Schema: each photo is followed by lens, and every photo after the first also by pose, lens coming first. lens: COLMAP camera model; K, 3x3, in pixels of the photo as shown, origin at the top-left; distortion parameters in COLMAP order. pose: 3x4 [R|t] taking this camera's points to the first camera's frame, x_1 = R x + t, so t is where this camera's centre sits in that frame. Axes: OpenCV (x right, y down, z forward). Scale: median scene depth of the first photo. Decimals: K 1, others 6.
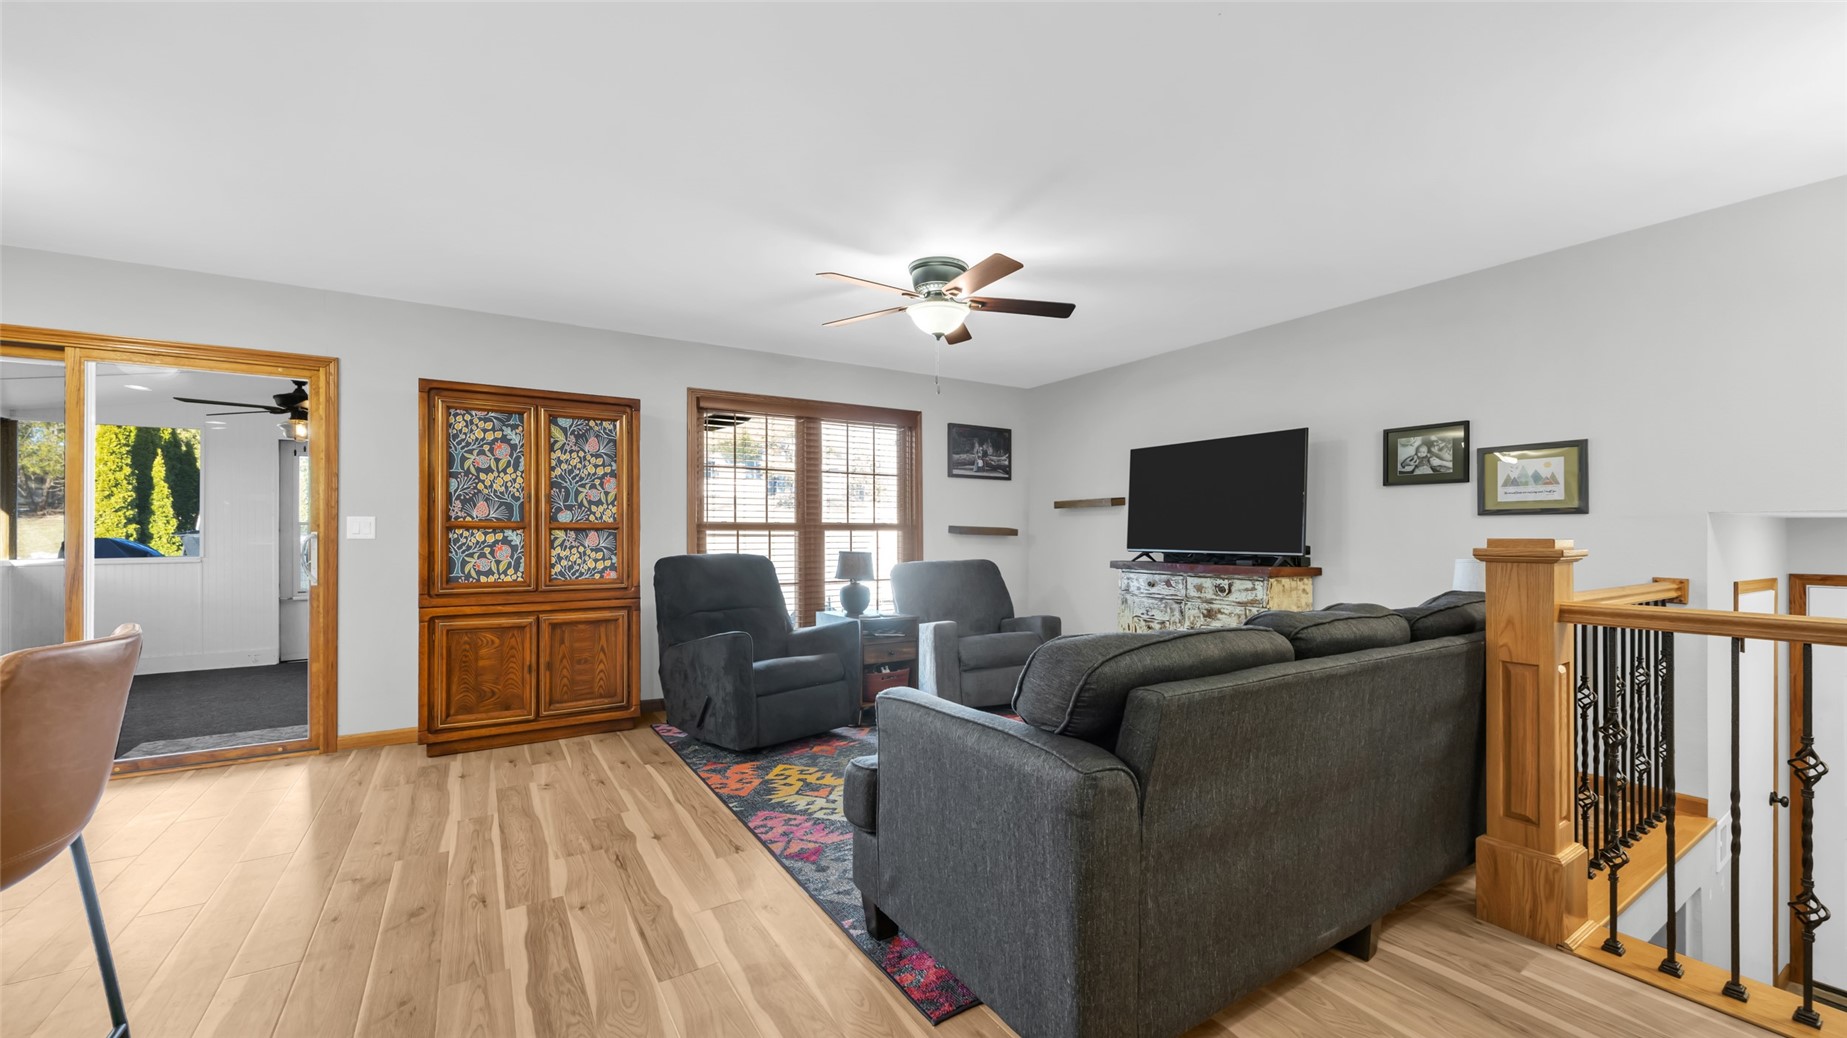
lens RADIAL K [[708.4, 0, 920.6], [0, 708.4, 536.0], [0, 0, 1]] dist [0.001239, -0.000018]
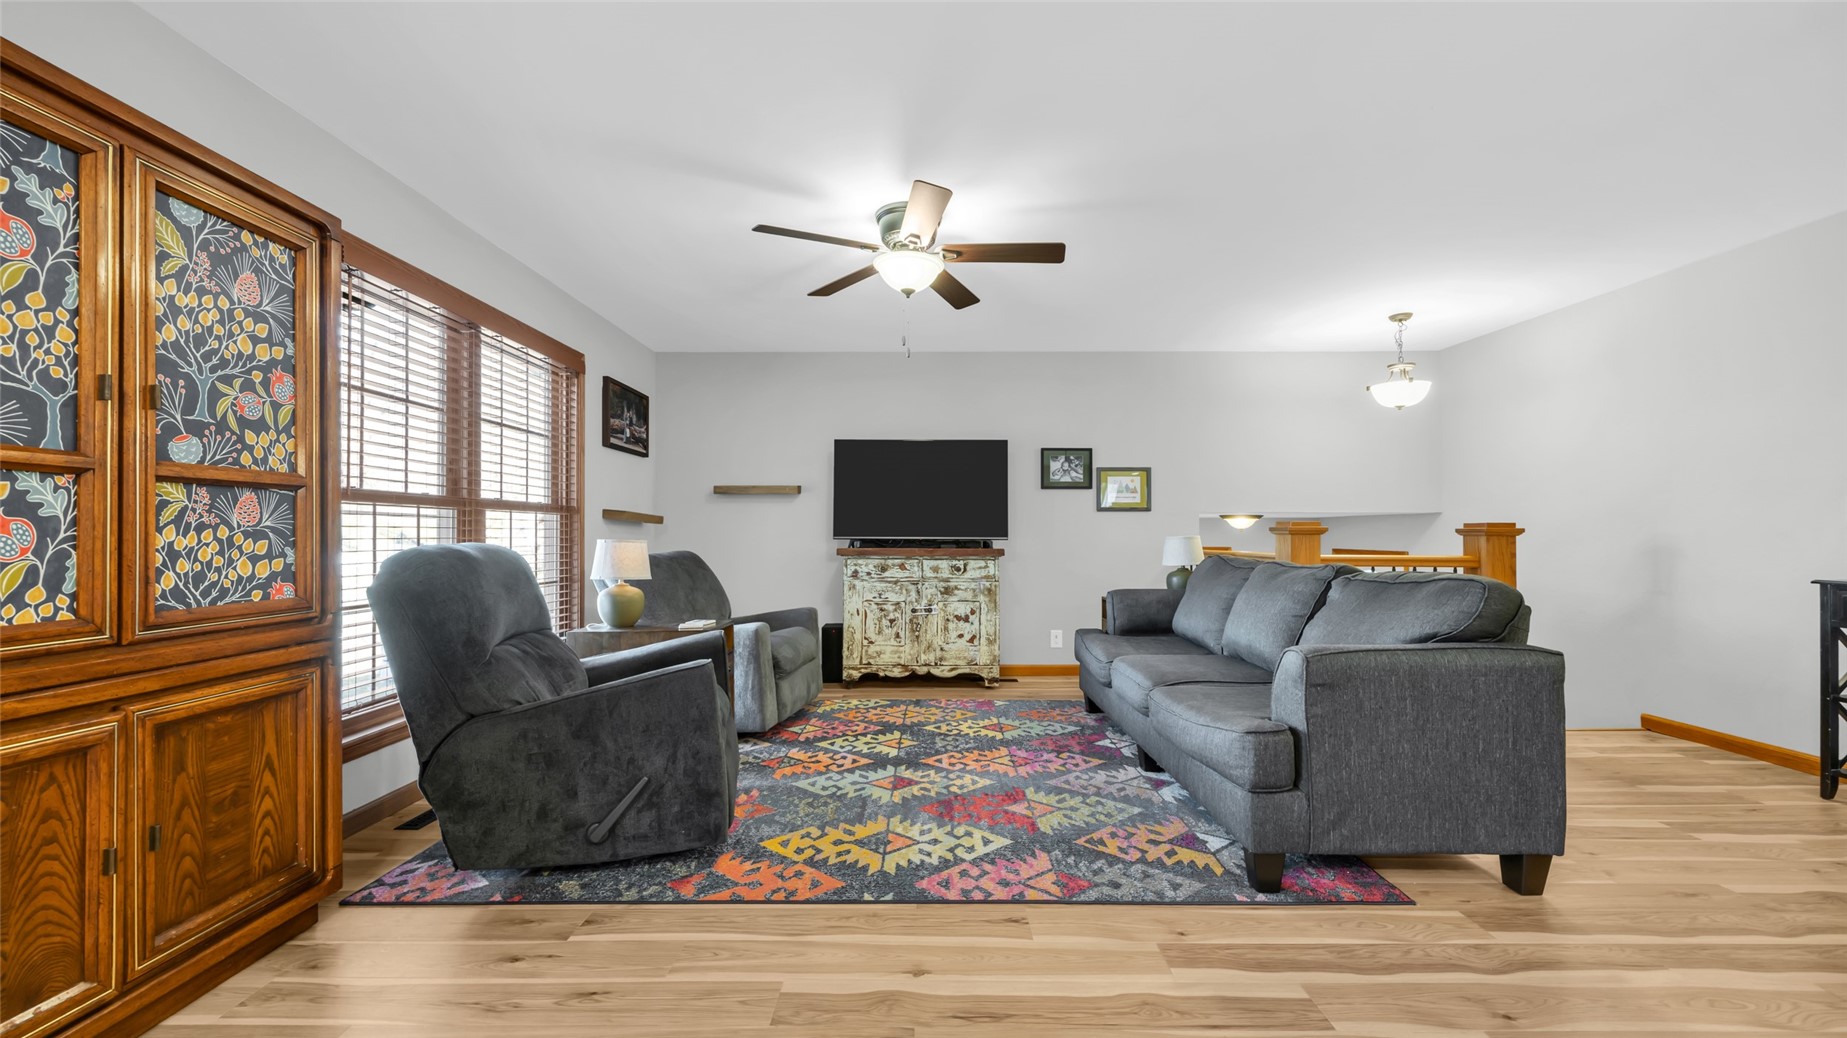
lens RADIAL K [[708.4, 0, 914.5], [0, 708.4, 525.8], [0, 0, 1]] dist [0.001239, -0.000018]
pose [[0.537335, 0.011774, 0.843286, -0.620173], [0.000733, 0.999896, -0.014428, 0.021274], [-0.843368, 0.008371, 0.537271, 0.443643]]
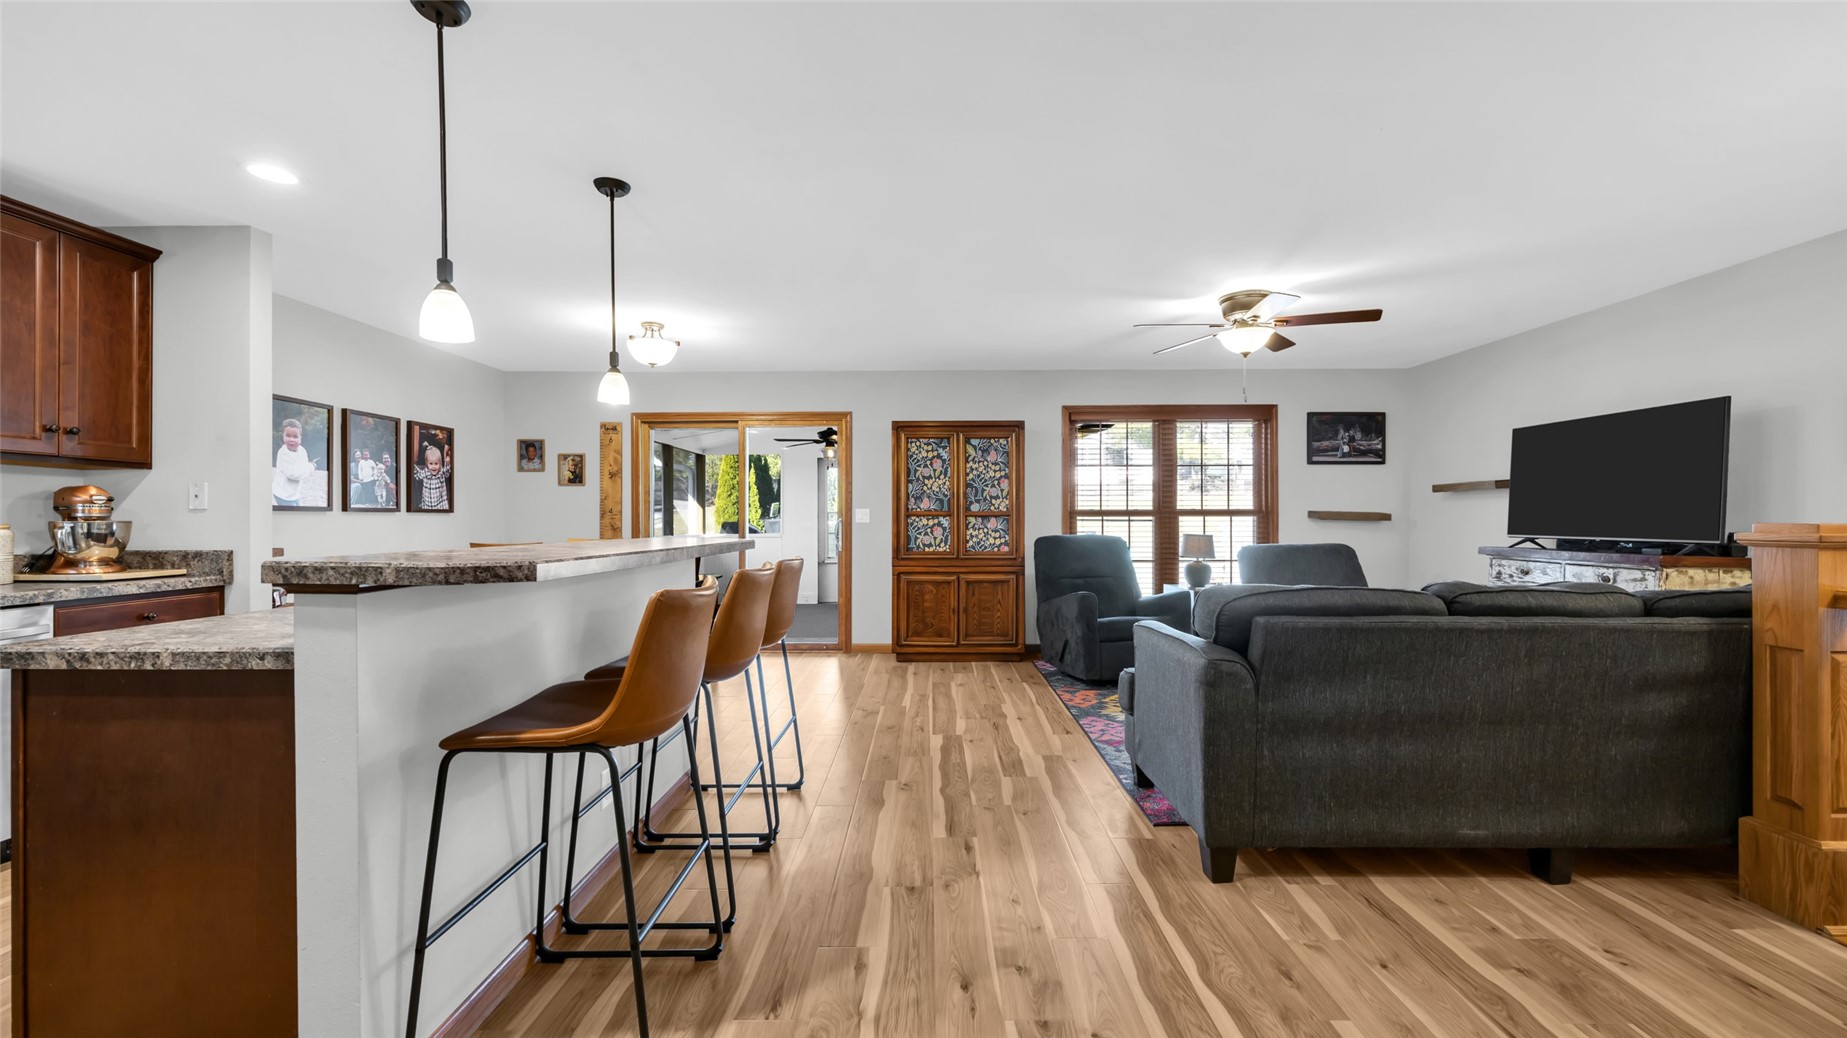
lens RADIAL K [[708.4, 0, 919.7], [0, 708.4, 517.7], [0, 0, 1]] dist [0.001239, -0.000018]
pose [[0.837773, -0.002032, -0.546015, 0.188503], [-0.000246, 0.999992, -0.004100, -0.000589], [0.546019, 0.003569, 0.837765, -0.265310]]
